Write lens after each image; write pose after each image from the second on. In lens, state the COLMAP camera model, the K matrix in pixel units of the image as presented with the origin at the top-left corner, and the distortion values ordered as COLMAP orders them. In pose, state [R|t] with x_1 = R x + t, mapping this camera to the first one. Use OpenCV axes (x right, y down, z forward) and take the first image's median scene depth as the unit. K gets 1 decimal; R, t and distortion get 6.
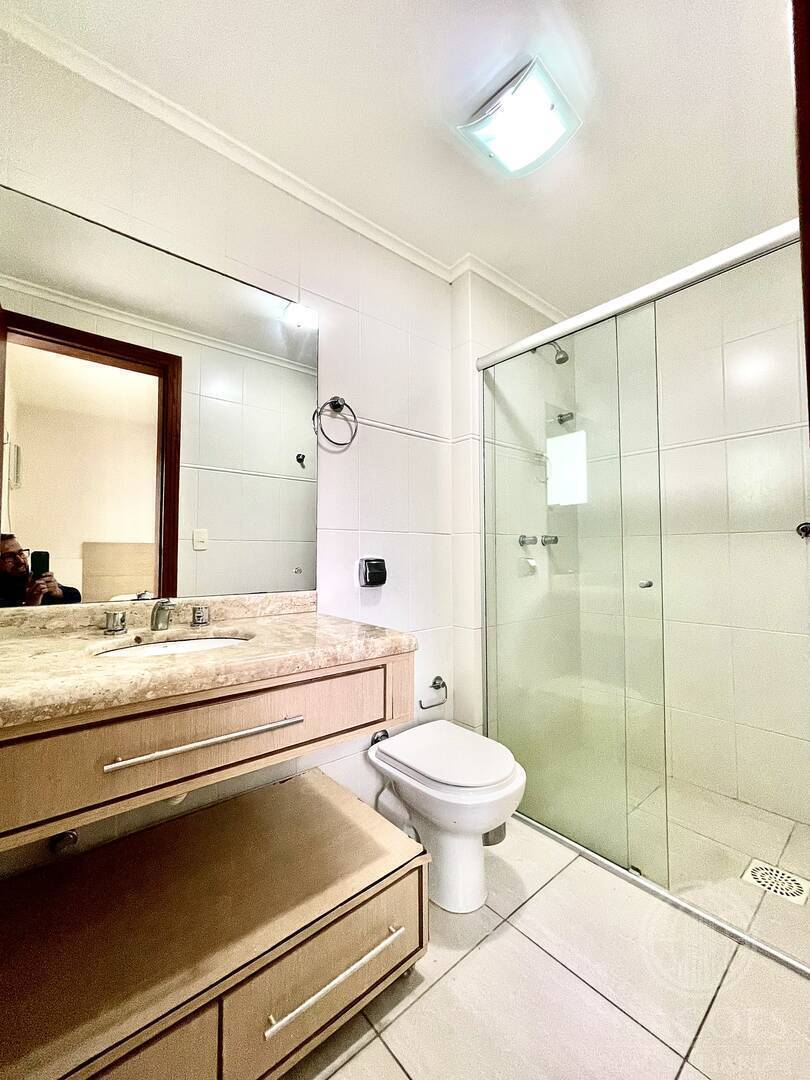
lens RADIAL K [[437.2, 0, 405.0], [0, 437.2, 540.0], [0, 0, 1]] dist [-0.001408, 0.000042]
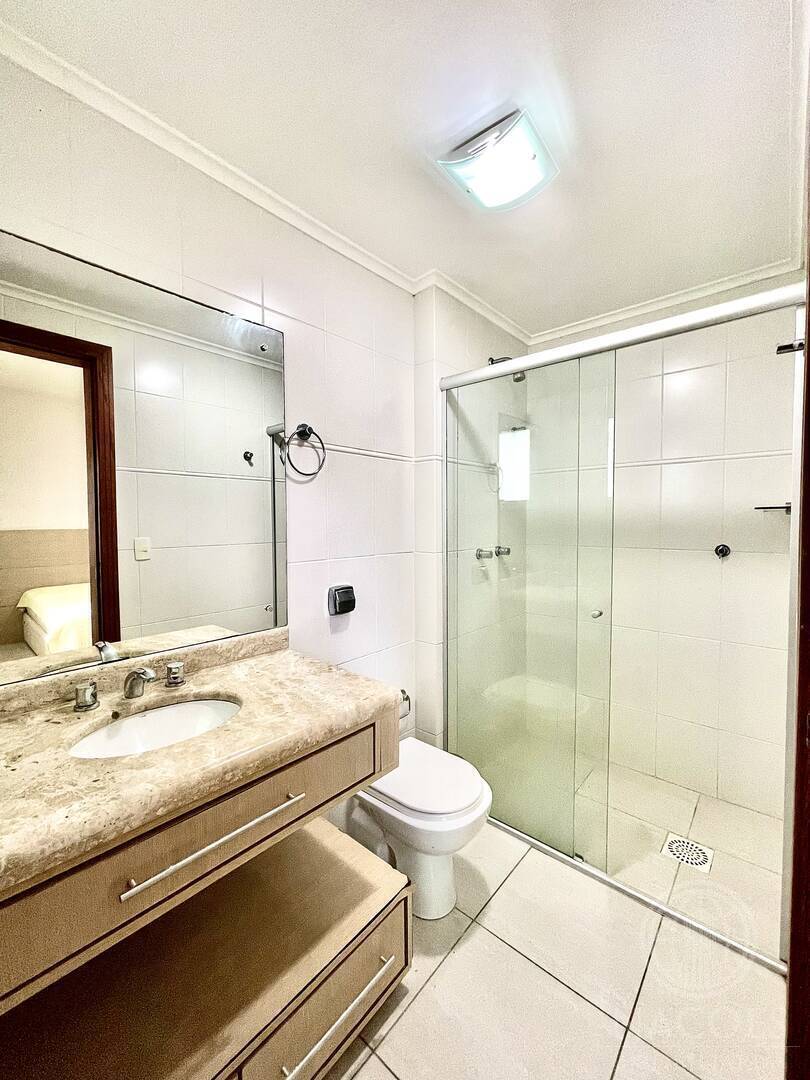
lens RADIAL K [[436.0, 0, 405.0], [0, 436.0, 540.0], [0, 0, 1]] dist [0.000045, -0.000788]
pose [[0.988913, -0.008528, 0.148252, -0.083536], [-0.003456, 0.996757, 0.080392, -0.157312], [-0.148457, -0.080014, 0.985677, -0.000483]]
